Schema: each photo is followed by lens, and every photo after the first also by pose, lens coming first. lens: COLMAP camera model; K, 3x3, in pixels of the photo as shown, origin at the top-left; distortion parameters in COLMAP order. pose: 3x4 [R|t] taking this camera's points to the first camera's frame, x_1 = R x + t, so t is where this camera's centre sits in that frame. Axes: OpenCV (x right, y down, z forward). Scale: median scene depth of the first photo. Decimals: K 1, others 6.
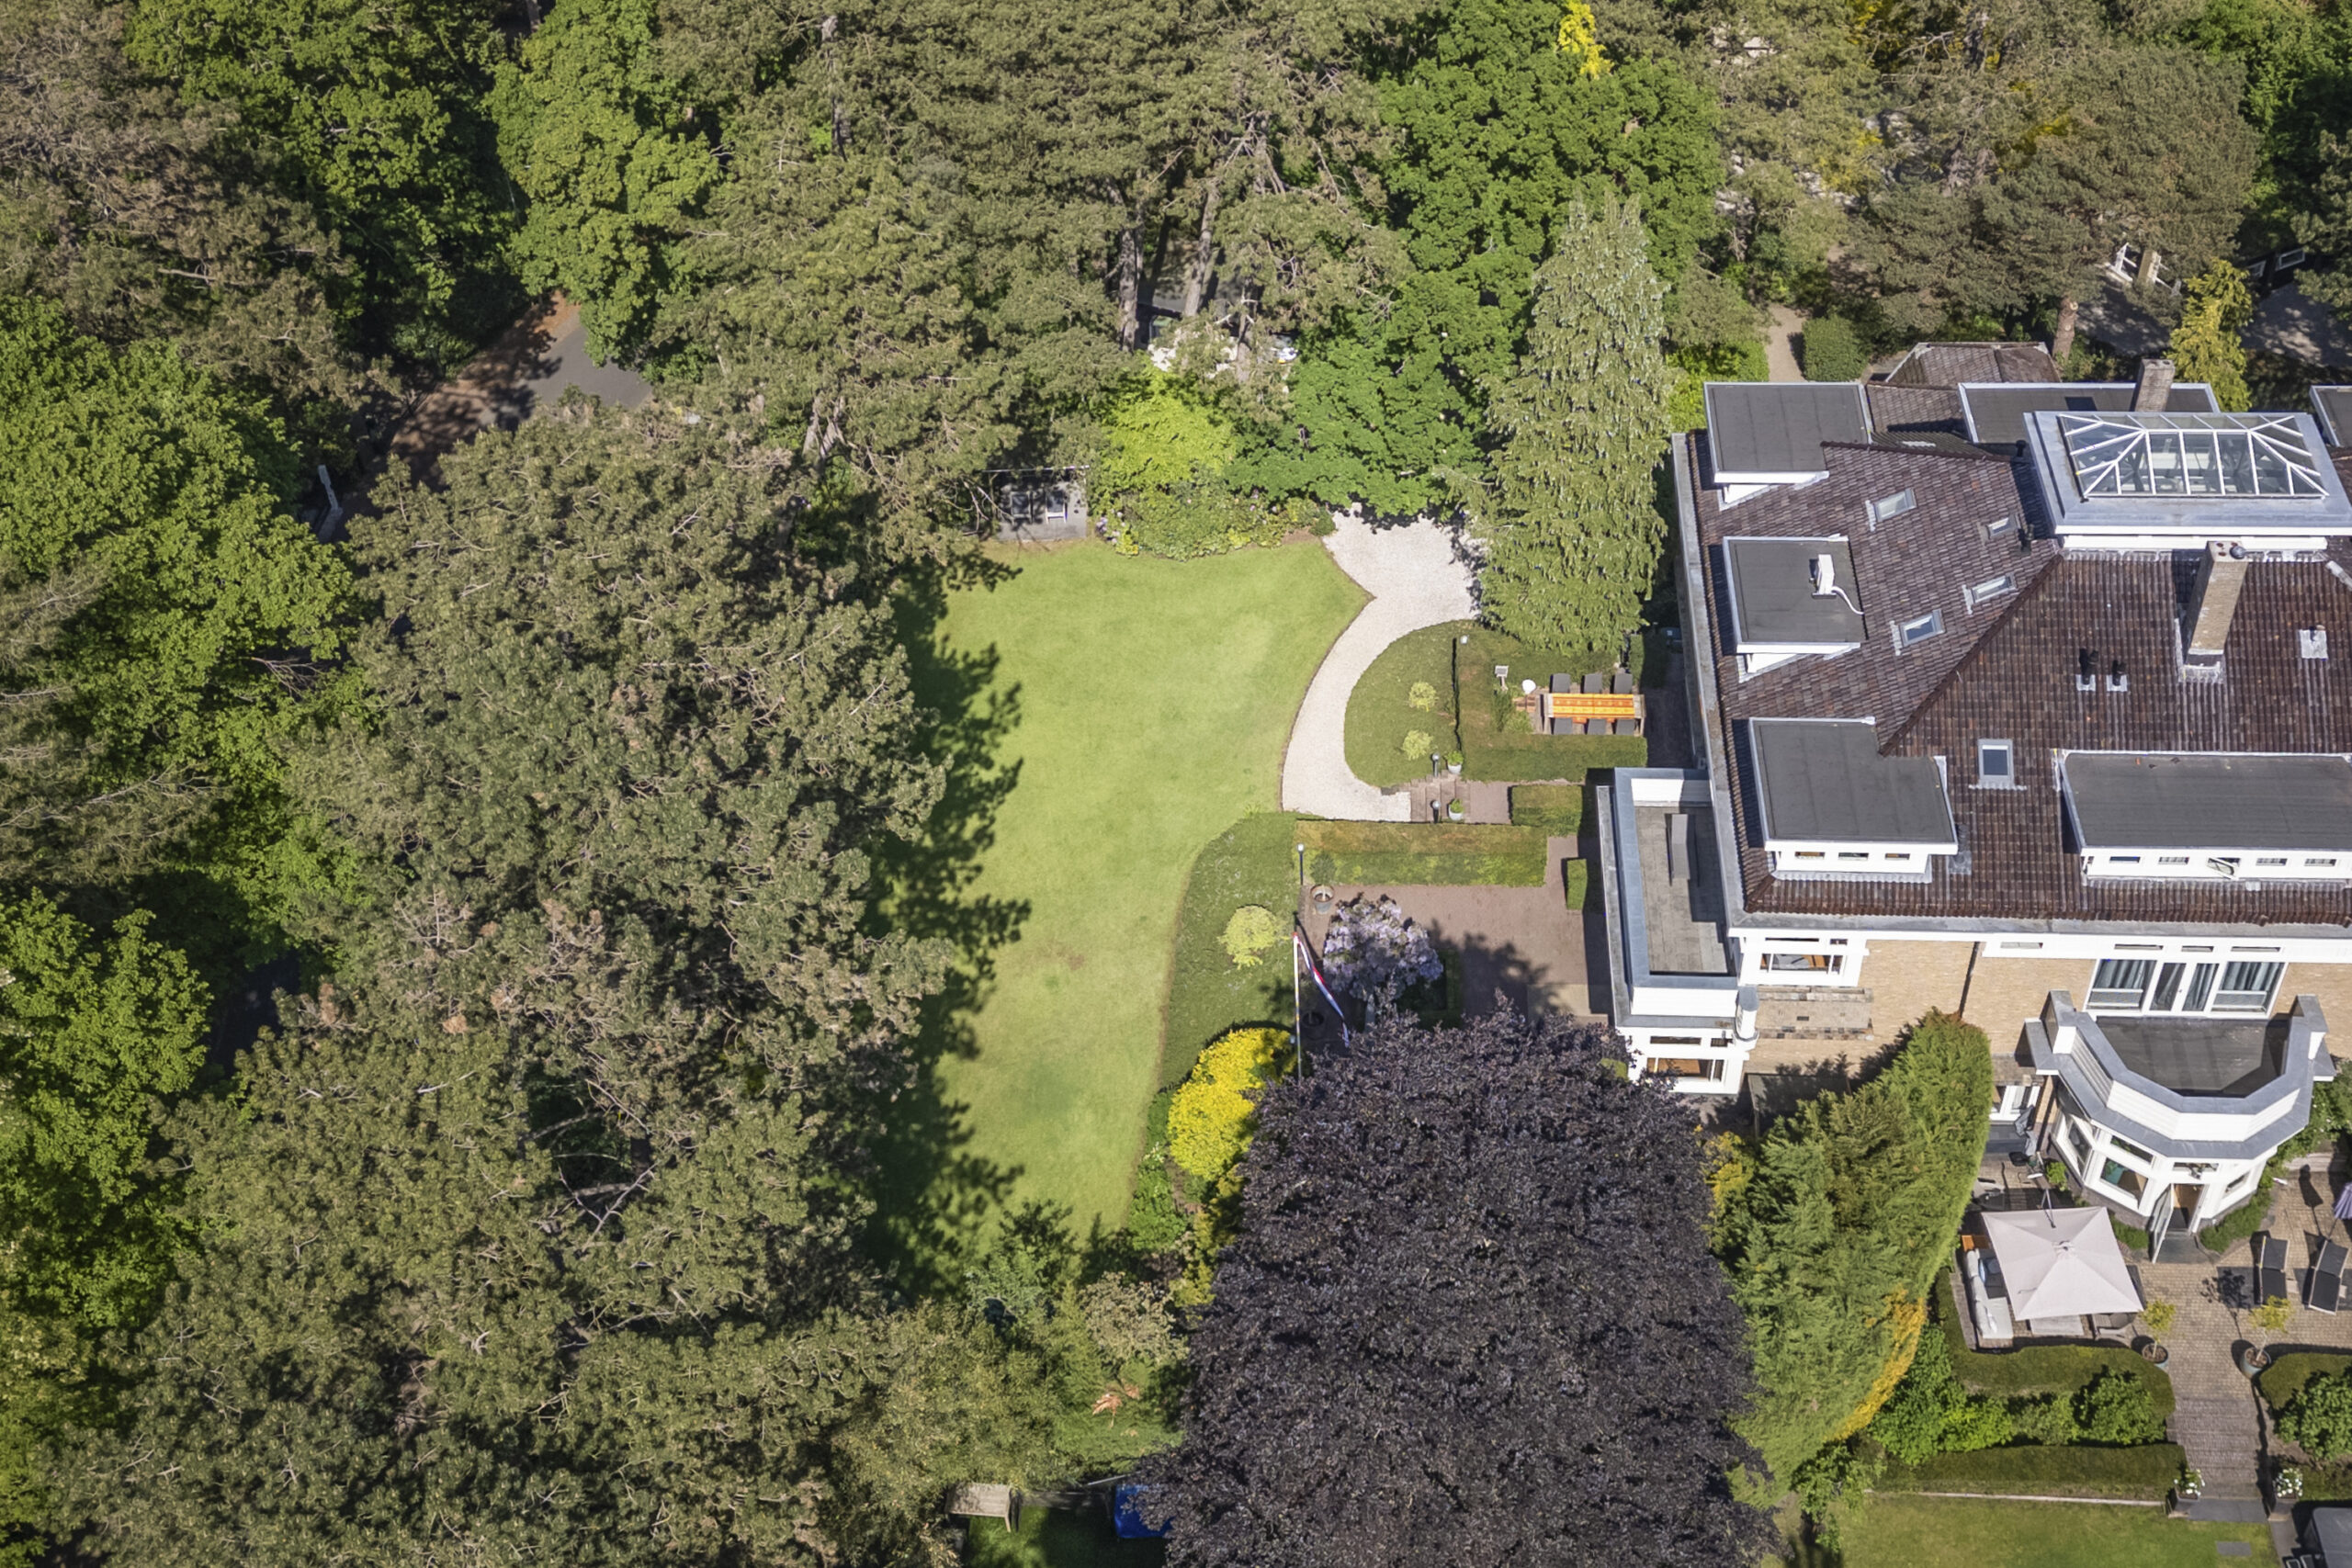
lens RADIAL K [[1725.5, 0, 1176.0], [0, 1725.5, 784.0], [0, 0, 1]] dist [-0.002331, -0.000381]
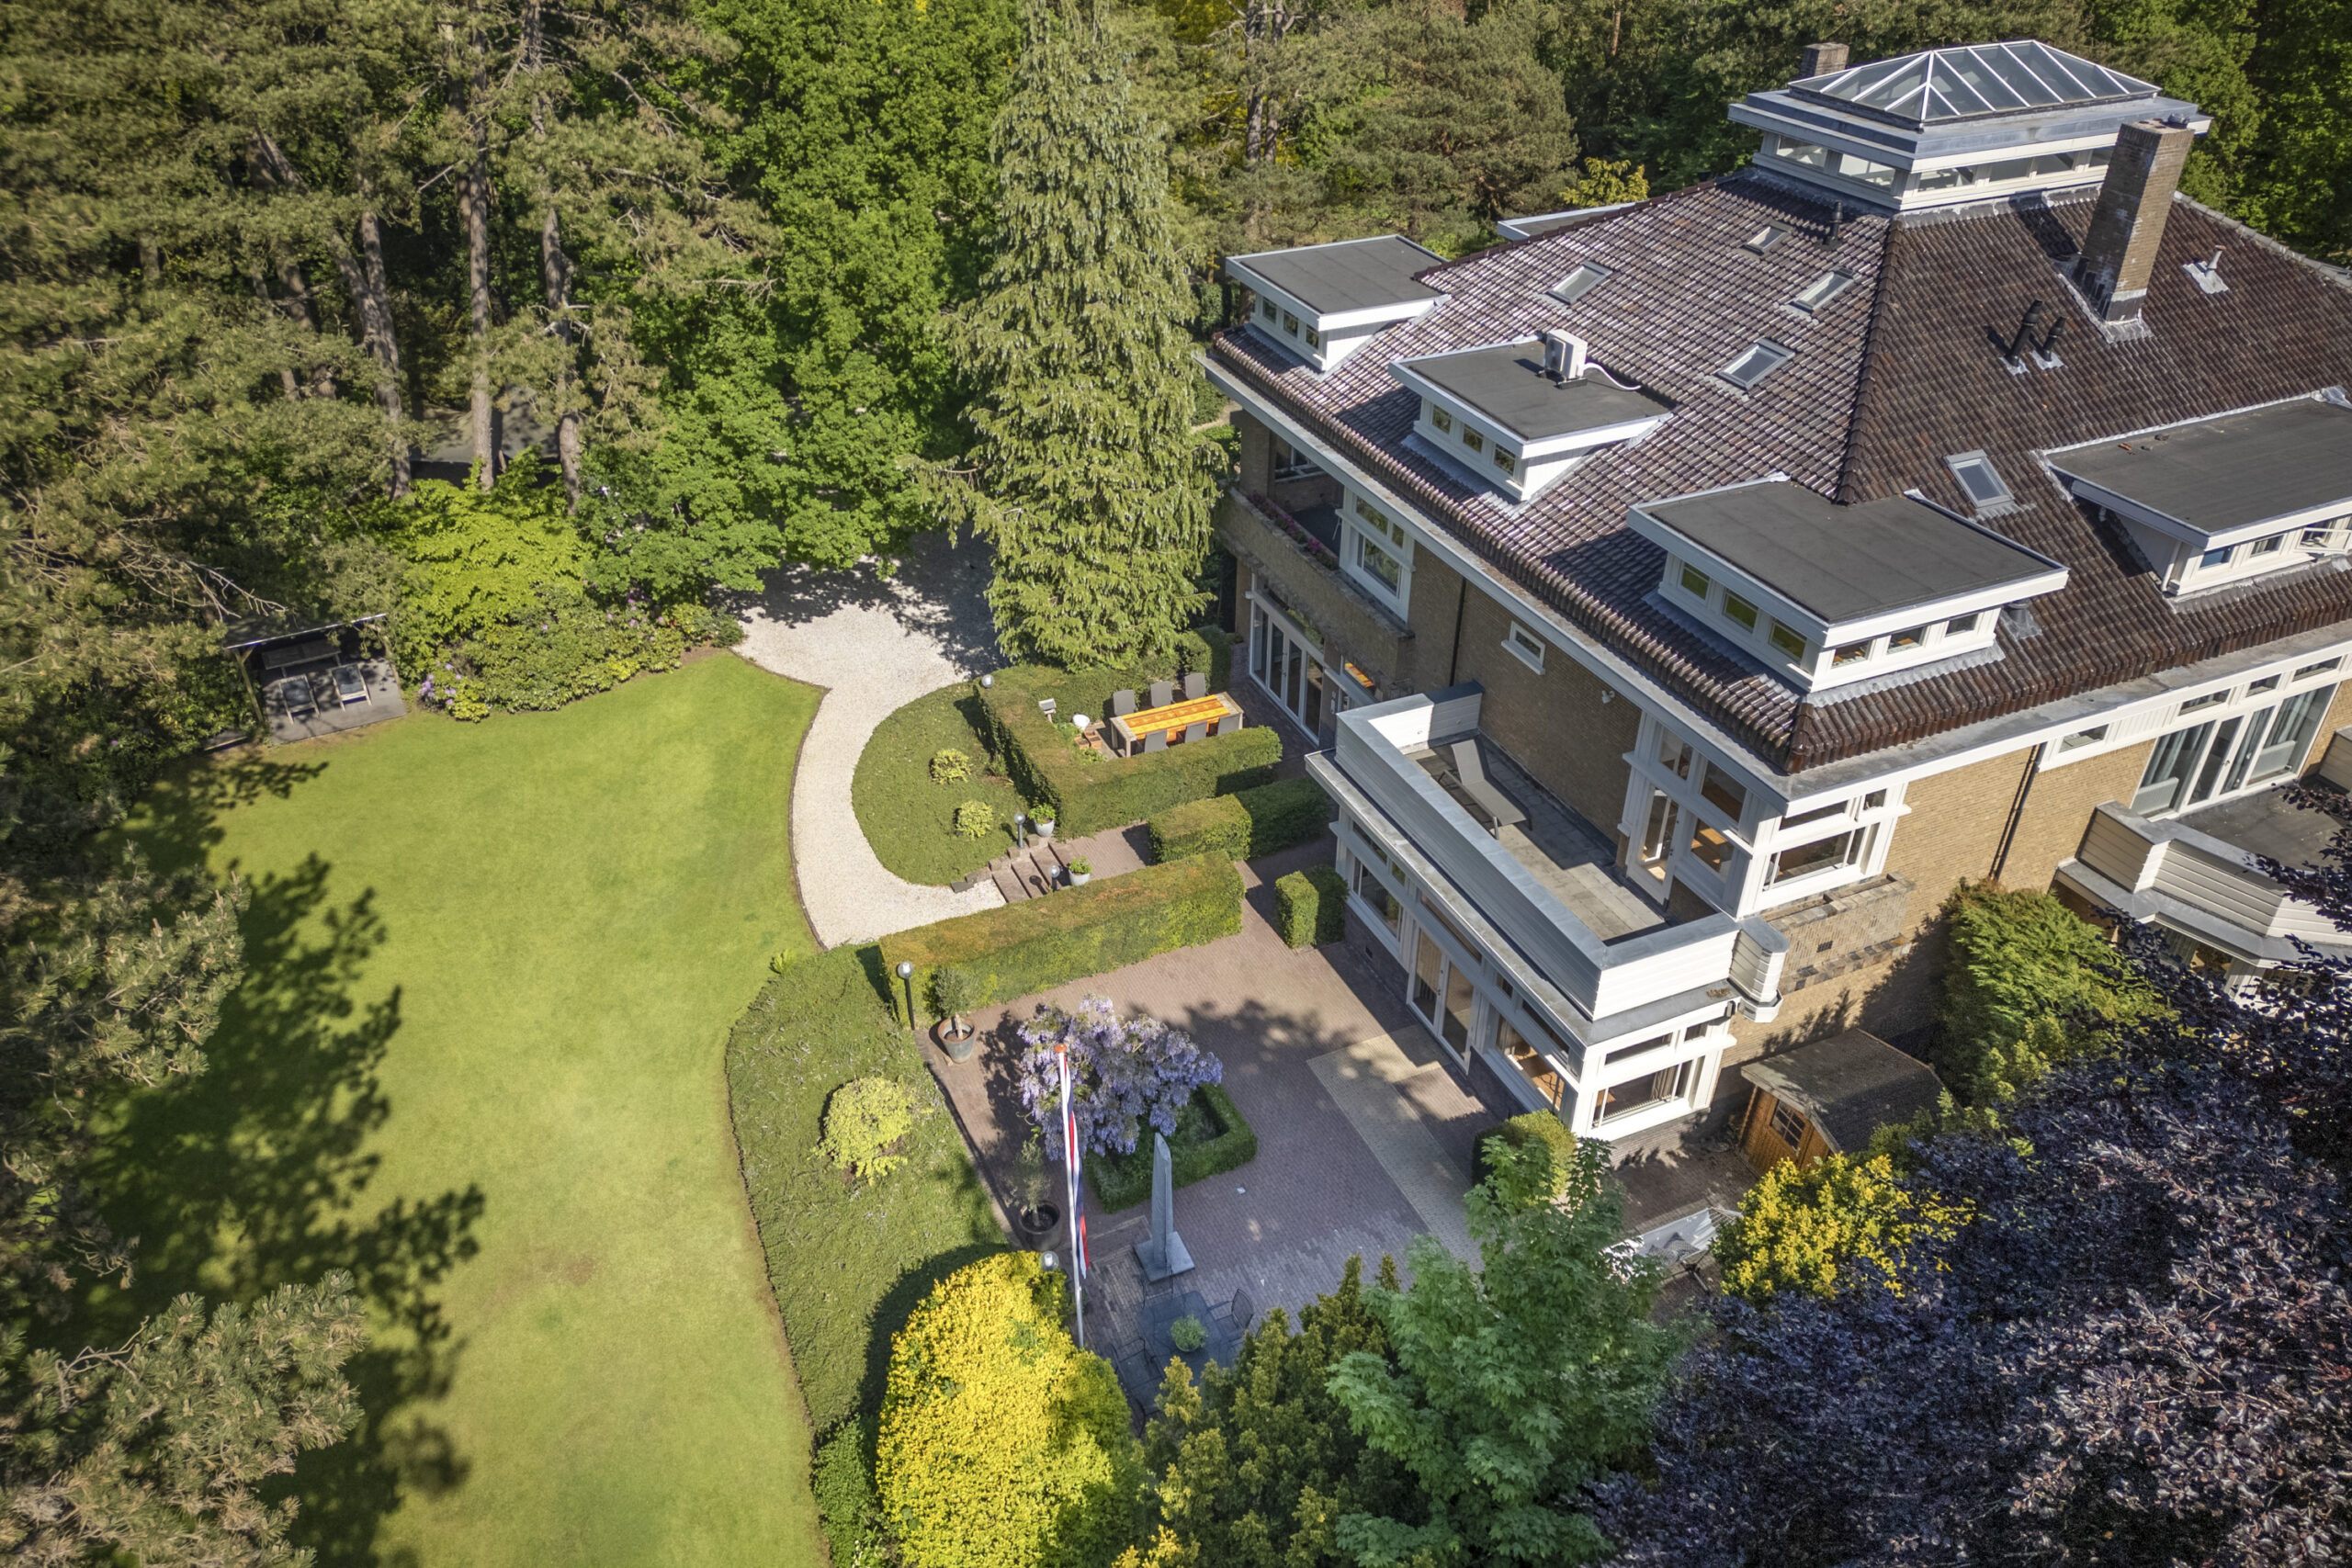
lens RADIAL K [[1725.5, 0, 1176.0], [0, 1725.5, 784.0], [0, 0, 1]] dist [-0.002331, -0.000381]
pose [[0.902315, -0.231626, 0.363561, -0.051354], [0.274054, 0.959233, -0.069039, 0.042159], [-0.332749, 0.161930, 0.929009, 0.347567]]
